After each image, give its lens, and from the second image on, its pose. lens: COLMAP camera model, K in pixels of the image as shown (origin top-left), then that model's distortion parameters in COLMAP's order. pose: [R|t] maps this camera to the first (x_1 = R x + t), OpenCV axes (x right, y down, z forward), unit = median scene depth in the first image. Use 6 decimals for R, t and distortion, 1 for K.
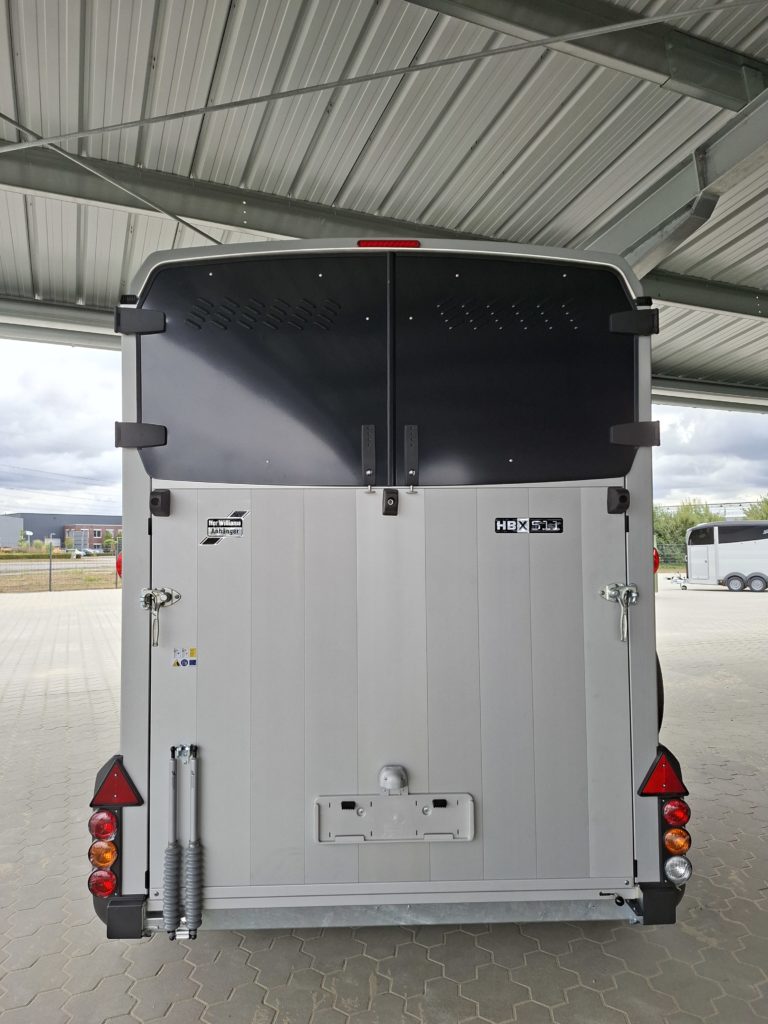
lens RADIAL K [[710.0, 0, 384.7], [0, 710.0, 527.9], [0, 0, 1]] dist [0.027727, -0.000728]
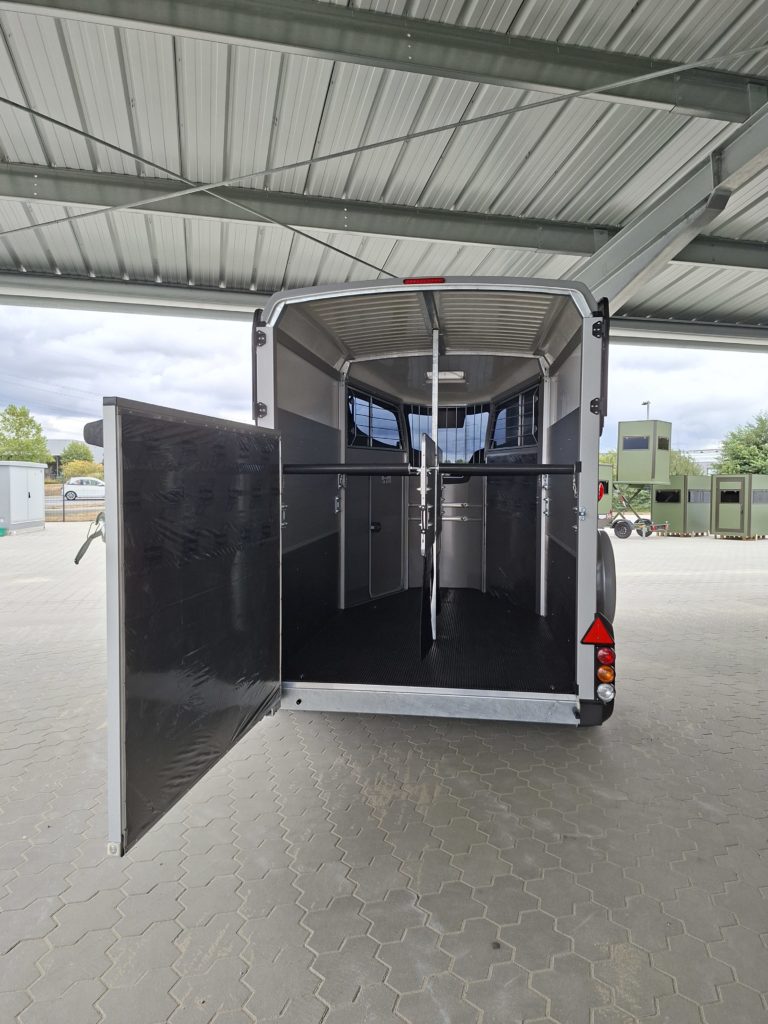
lens RADIAL K [[696.0, 0, 388.0], [0, 696.0, 514.4], [0, 0, 1]] dist [0.101124, -0.090137]
pose [[0.987160, 0.020597, -0.158401, 0.097193], [-0.009531, 0.997480, 0.070305, -0.002801], [0.159450, -0.067892, 0.984869, -0.290221]]
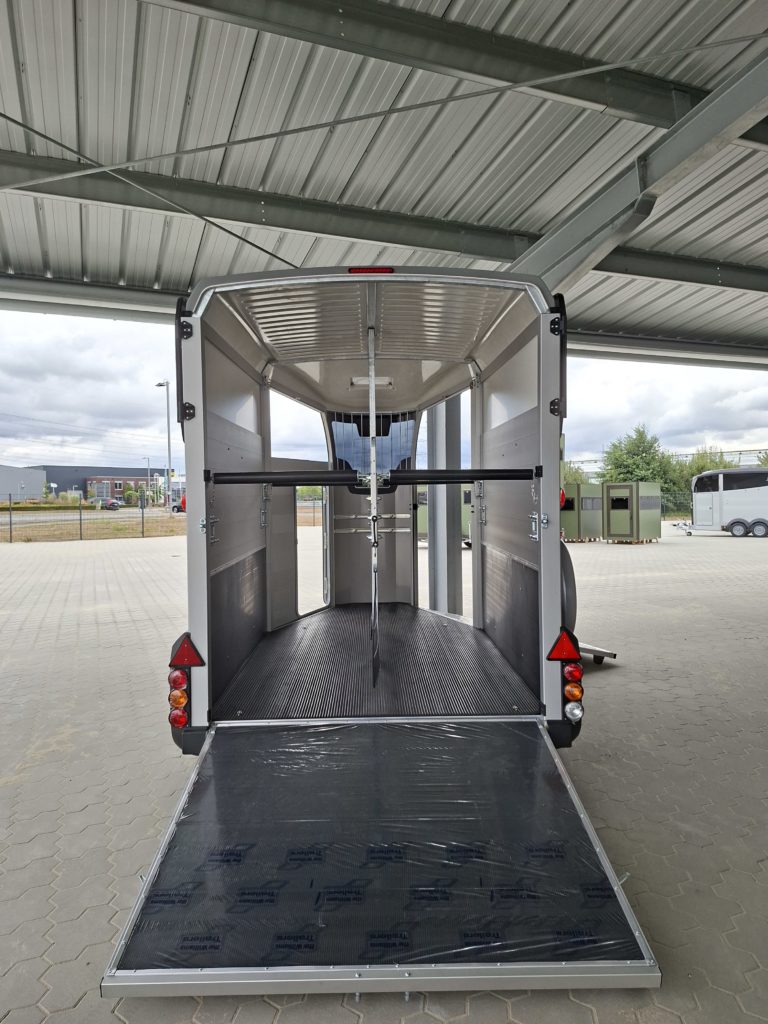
lens RADIAL K [[696.0, 0, 388.0], [0, 696.0, 514.4], [0, 0, 1]] dist [0.101124, -0.090137]
pose [[0.999797, -0.005966, -0.019232, 0.034979], [0.006945, 0.998662, 0.051252, 0.003573], [0.018901, -0.051375, 0.998501, -0.217010]]
